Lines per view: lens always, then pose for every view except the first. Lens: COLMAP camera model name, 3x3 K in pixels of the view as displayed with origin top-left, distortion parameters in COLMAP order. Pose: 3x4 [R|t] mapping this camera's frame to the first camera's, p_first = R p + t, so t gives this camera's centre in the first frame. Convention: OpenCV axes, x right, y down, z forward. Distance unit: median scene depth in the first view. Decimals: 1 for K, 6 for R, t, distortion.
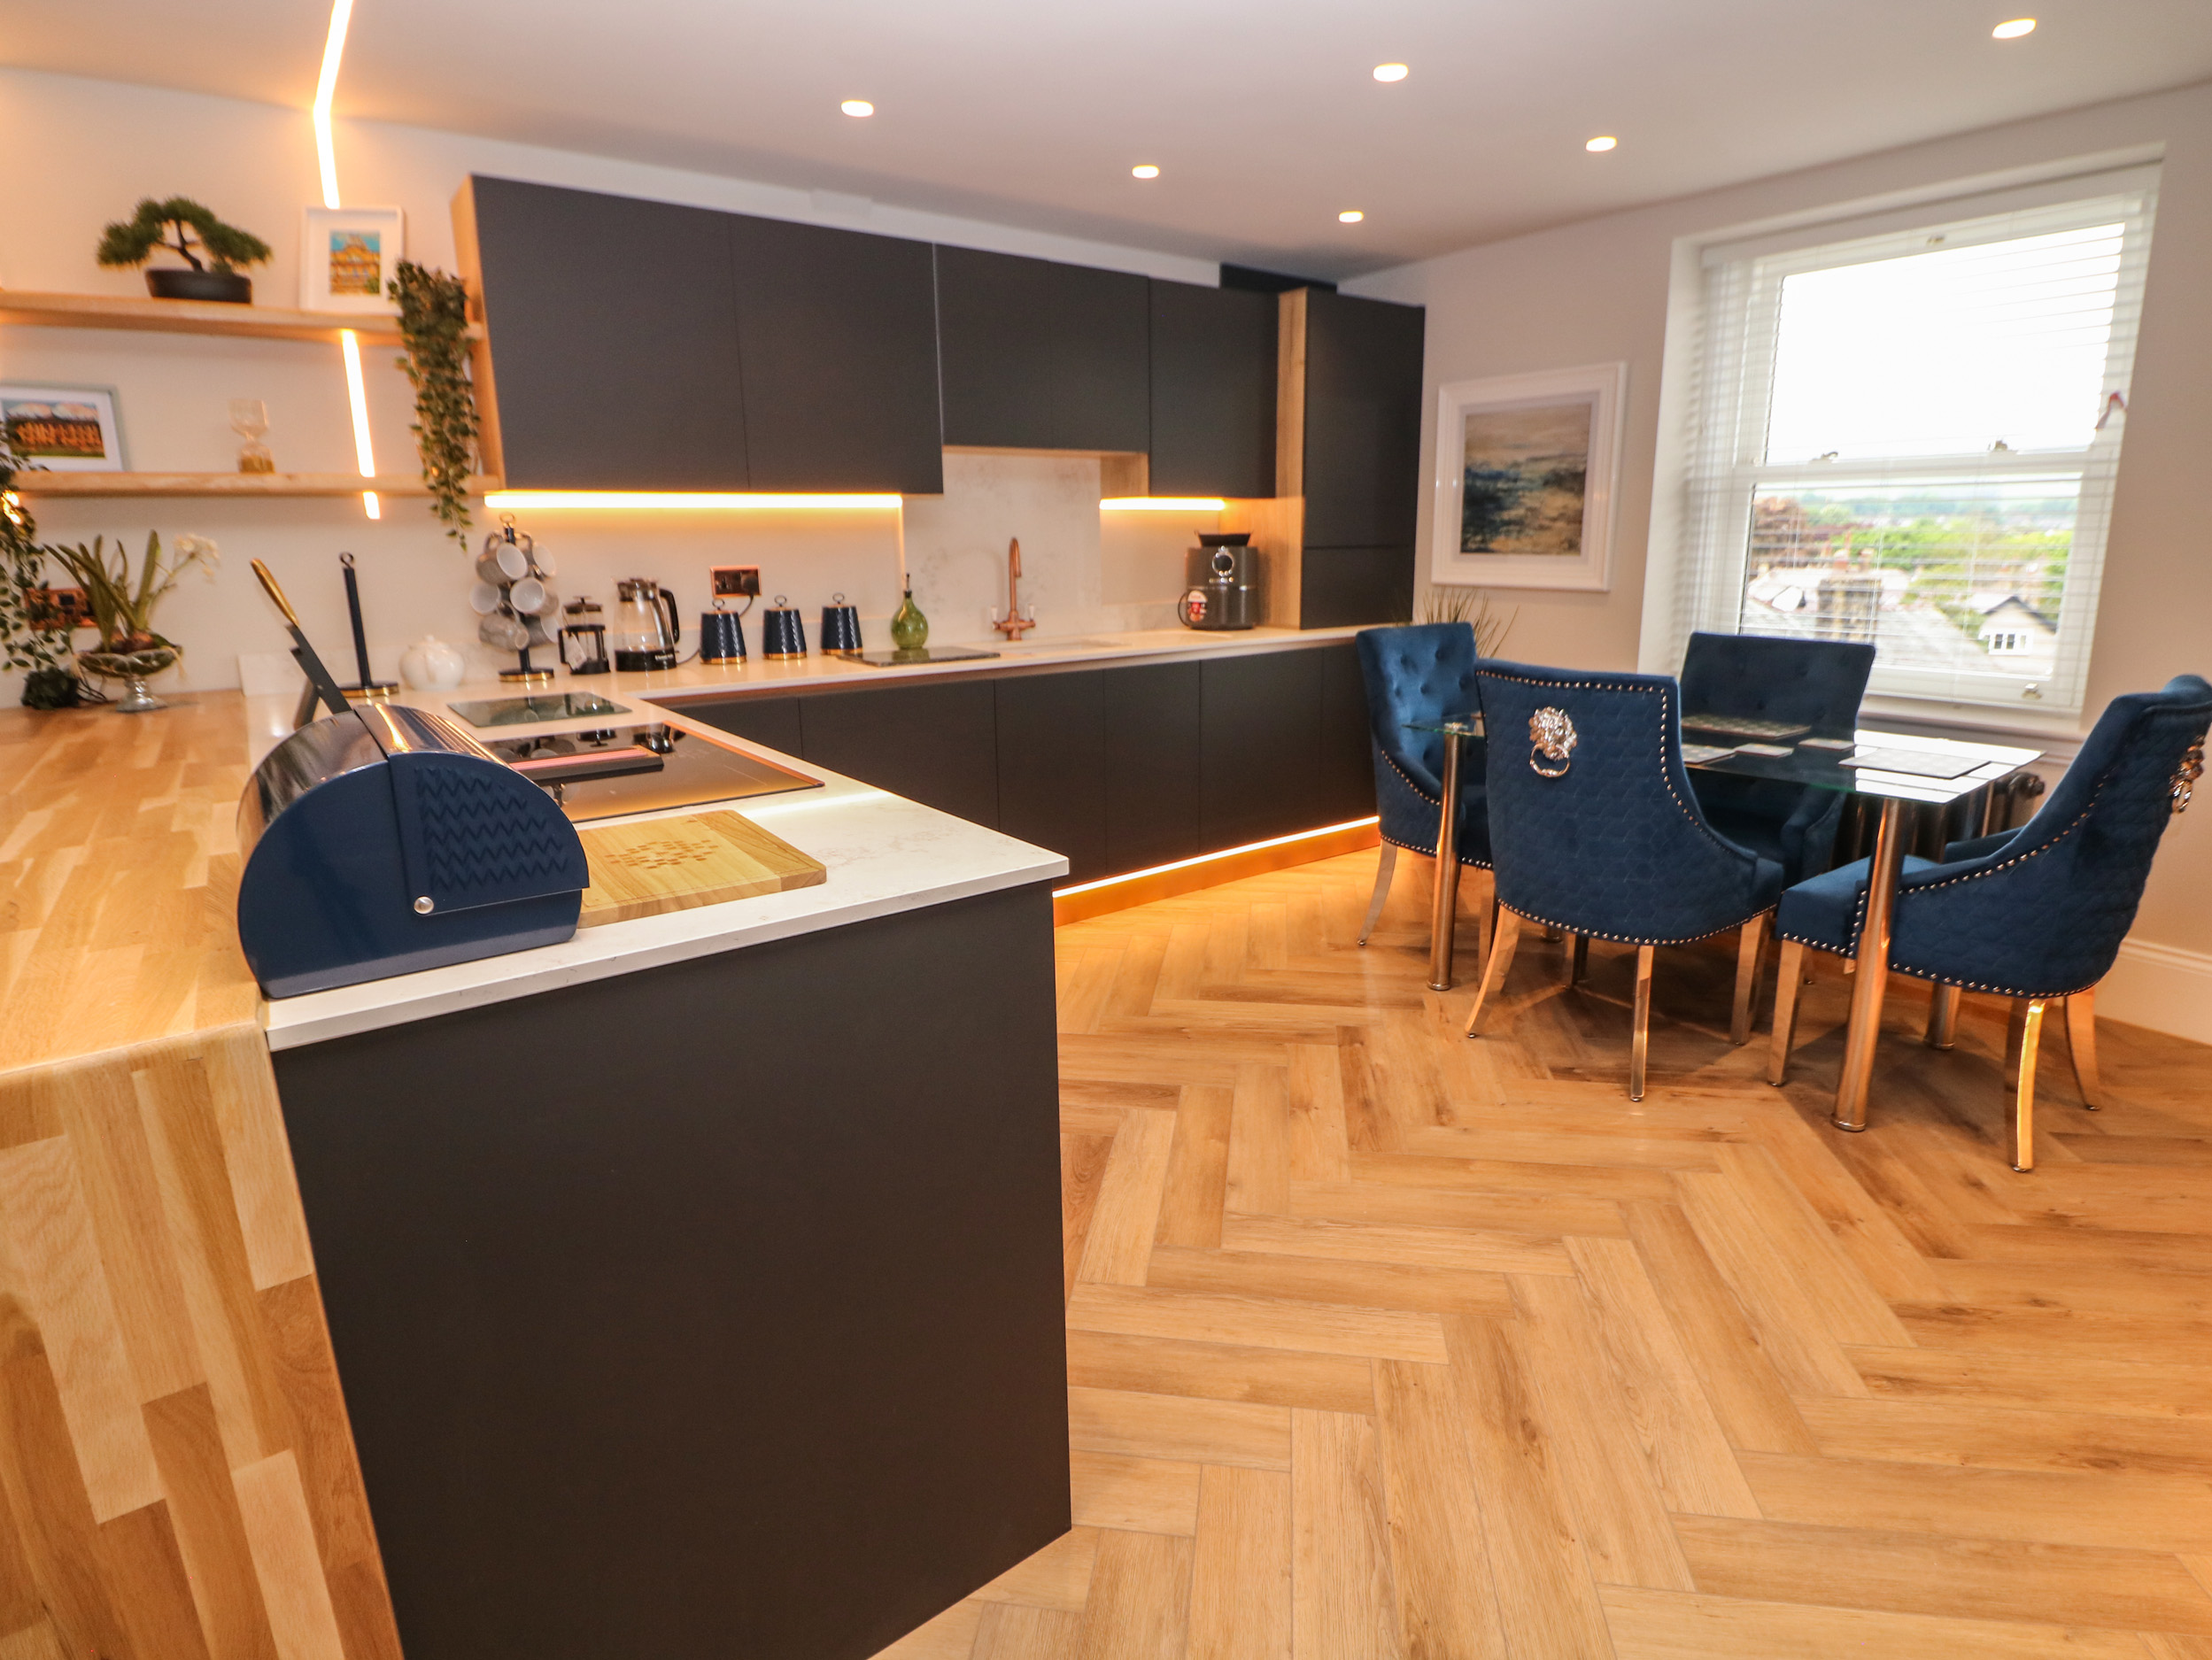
lens RADIAL K [[1155.3, 0, 1104.8], [0, 1155.3, 773.2], [0, 0, 1]] dist [-0.005682, -0.002227]
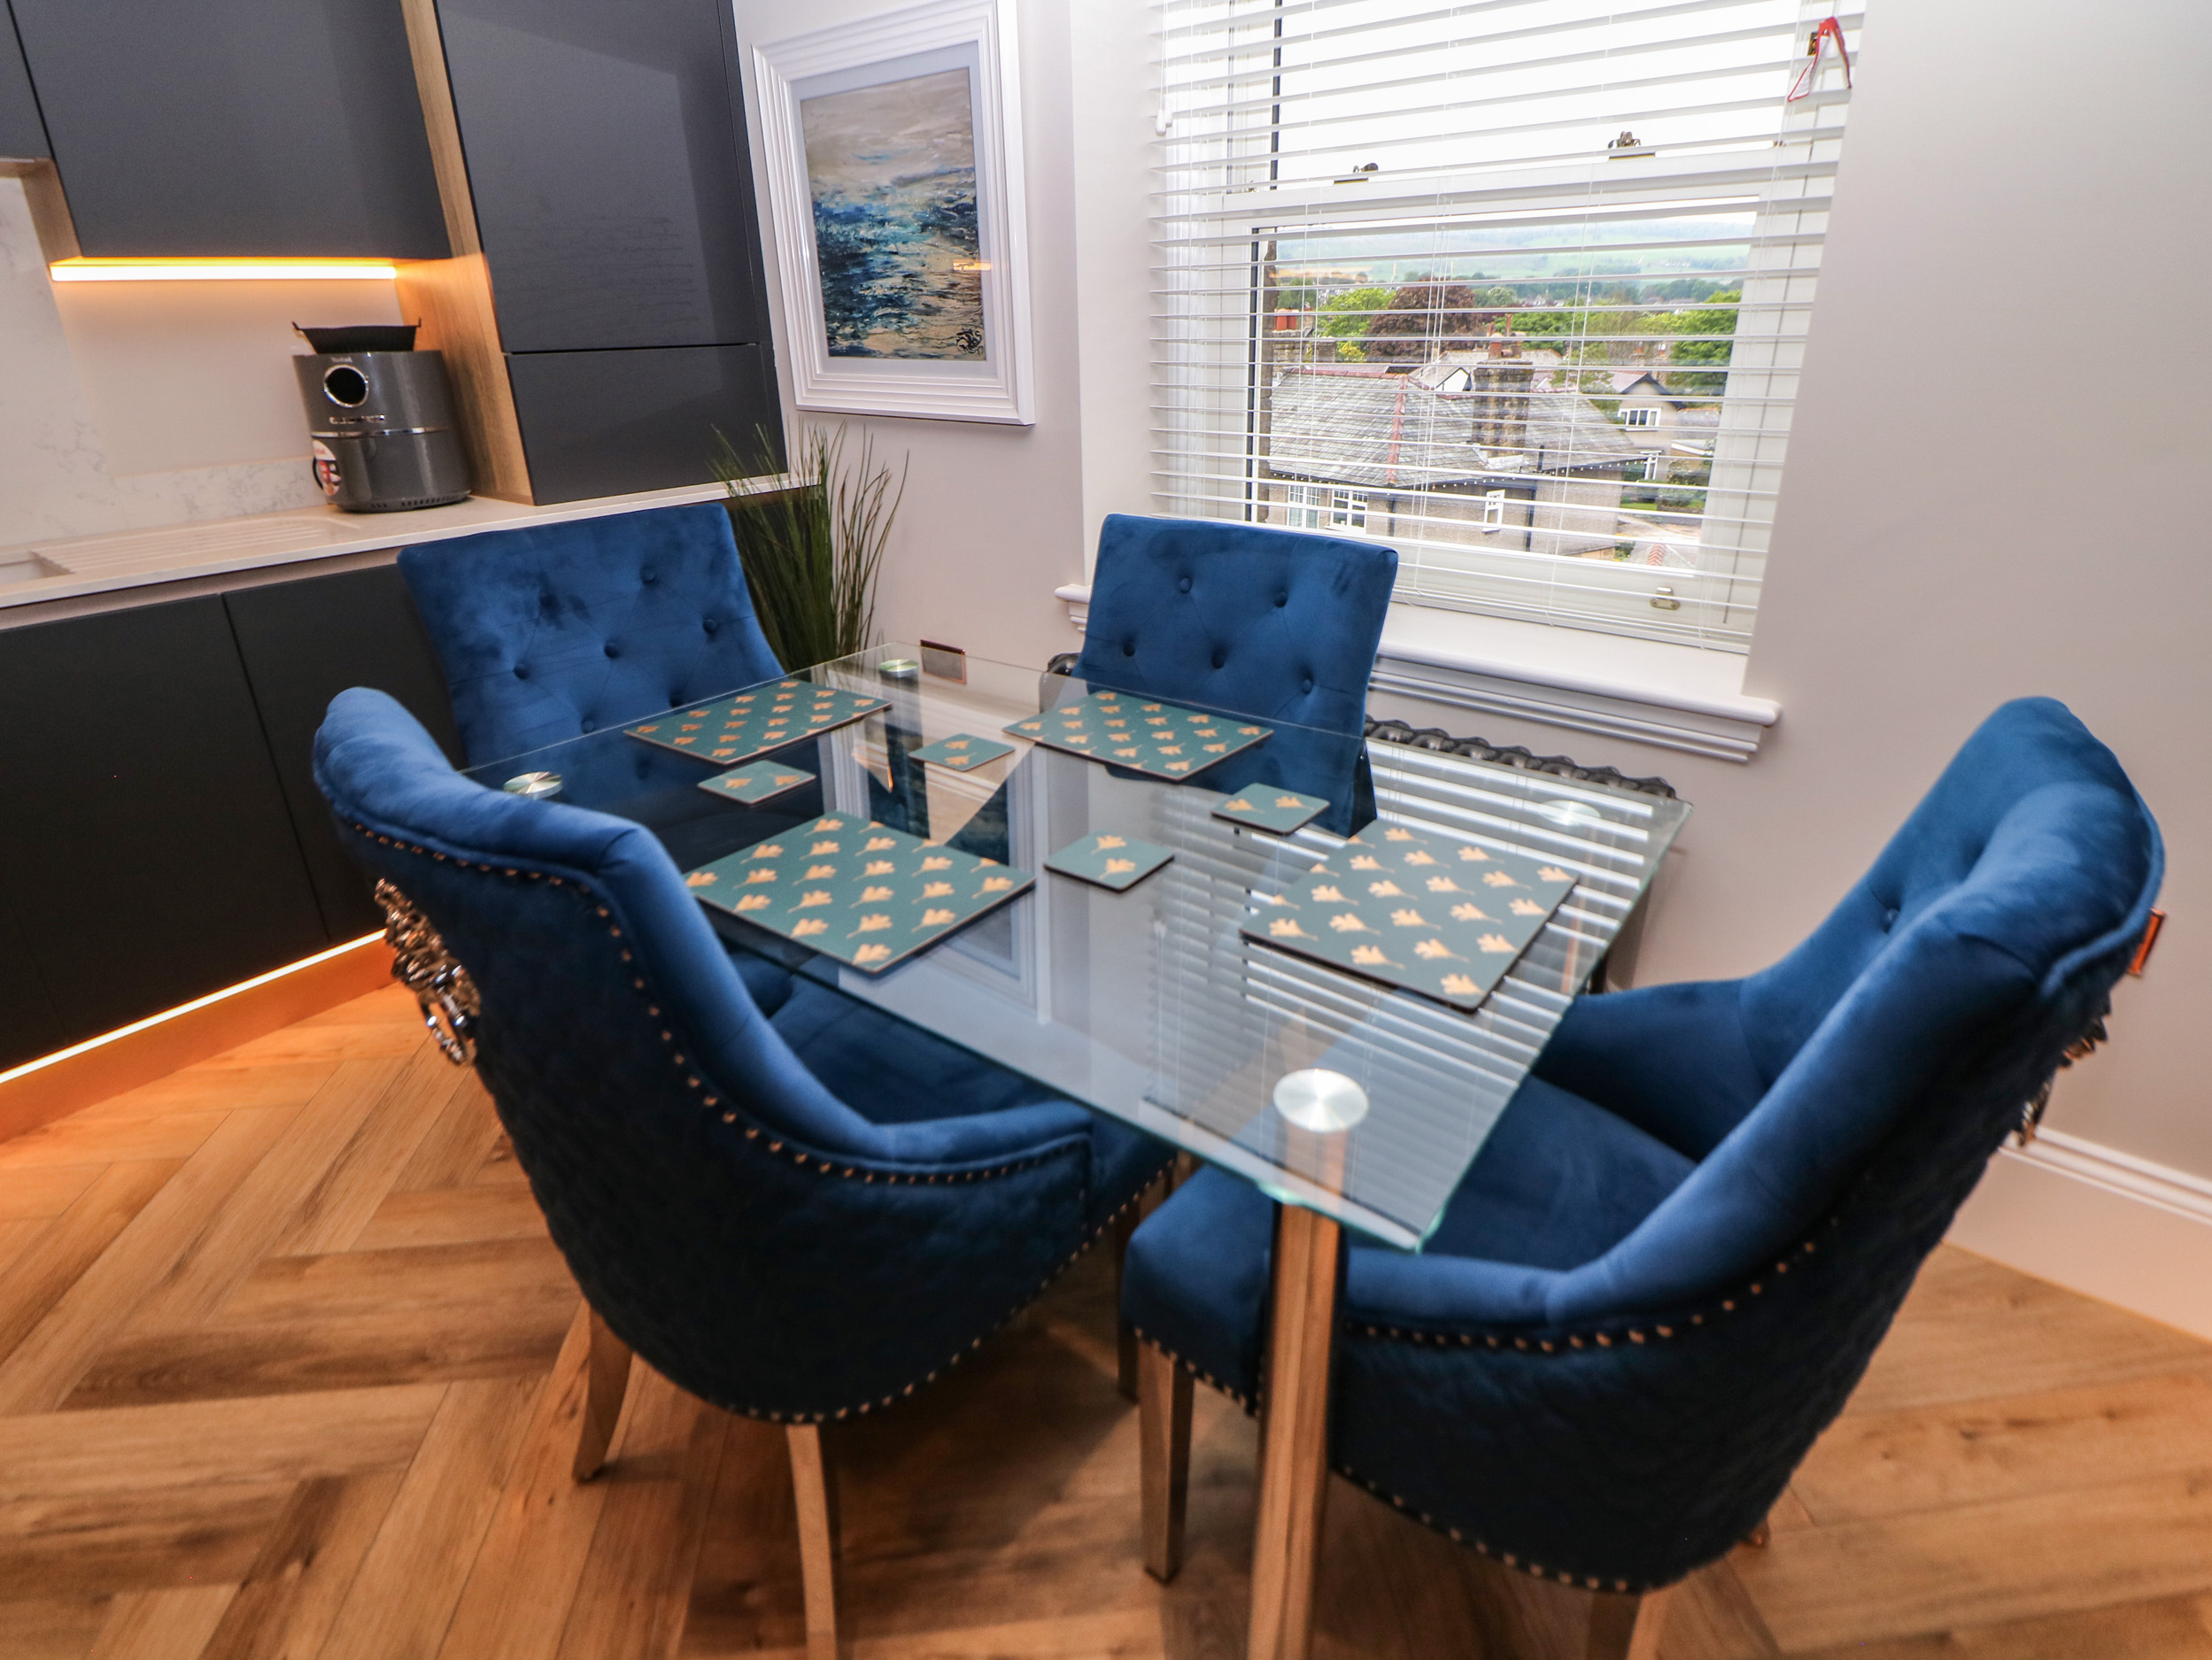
lens RADIAL K [[1155.3, 0, 1104.8], [0, 1155.3, 773.2], [0, 0, 1]] dist [-0.005682, -0.002227]
pose [[0.969925, -0.095159, 0.224034, 0.306045], [0.055926, 0.982913, 0.175369, -0.080501], [-0.236894, -0.157565, 0.958673, 0.384989]]
